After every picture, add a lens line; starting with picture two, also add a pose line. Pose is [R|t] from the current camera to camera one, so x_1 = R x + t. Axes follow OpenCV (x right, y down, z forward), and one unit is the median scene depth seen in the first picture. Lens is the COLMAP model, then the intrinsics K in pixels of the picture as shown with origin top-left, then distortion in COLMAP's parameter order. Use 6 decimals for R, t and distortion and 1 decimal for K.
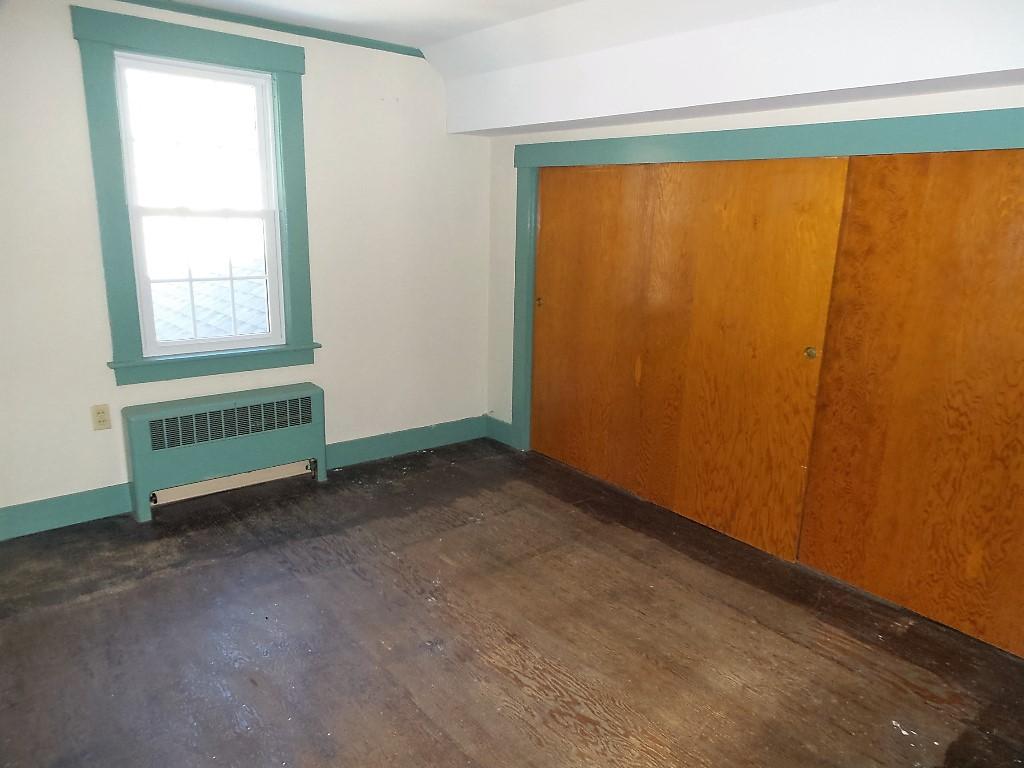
lens RADIAL K [[710.7, 0, 512.2], [0, 710.7, 383.5], [0, 0, 1]] dist [-0.010059, 0.002892]
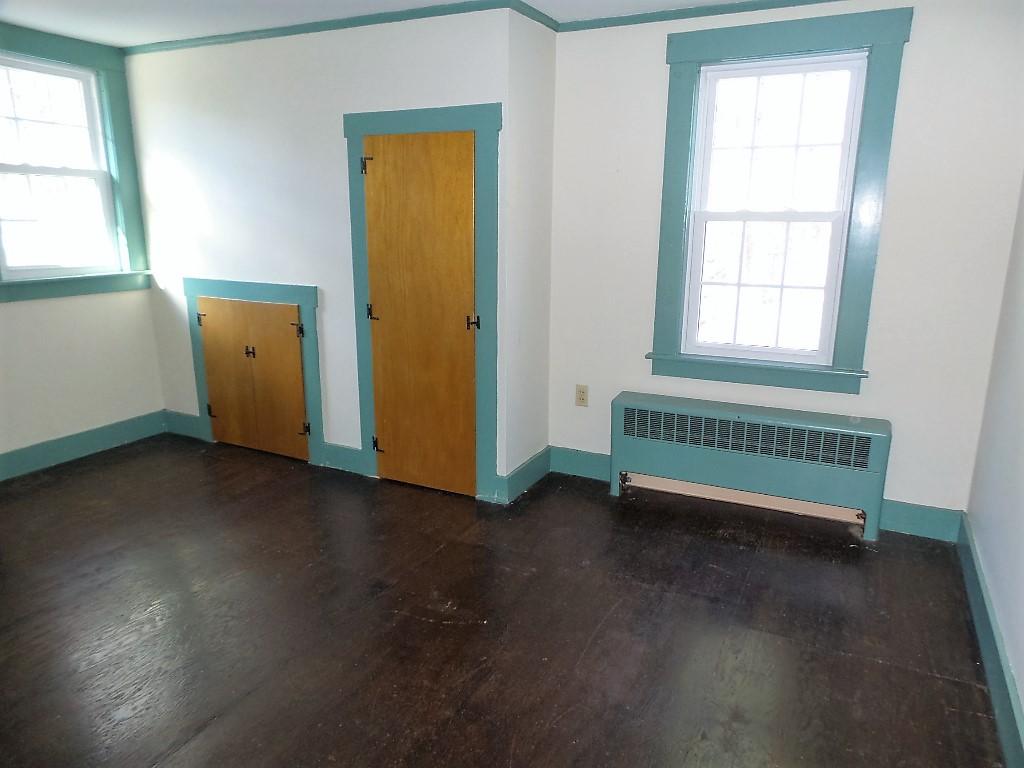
lens RADIAL K [[710.7, 0, 510.4], [0, 710.7, 390.1], [0, 0, 1]] dist [-0.010059, 0.002892]
pose [[0.391460, 0.194022, -0.899508, 0.352422], [-0.197369, 0.972472, 0.123866, -0.065087], [0.898779, 0.129046, 0.418978, 0.325938]]
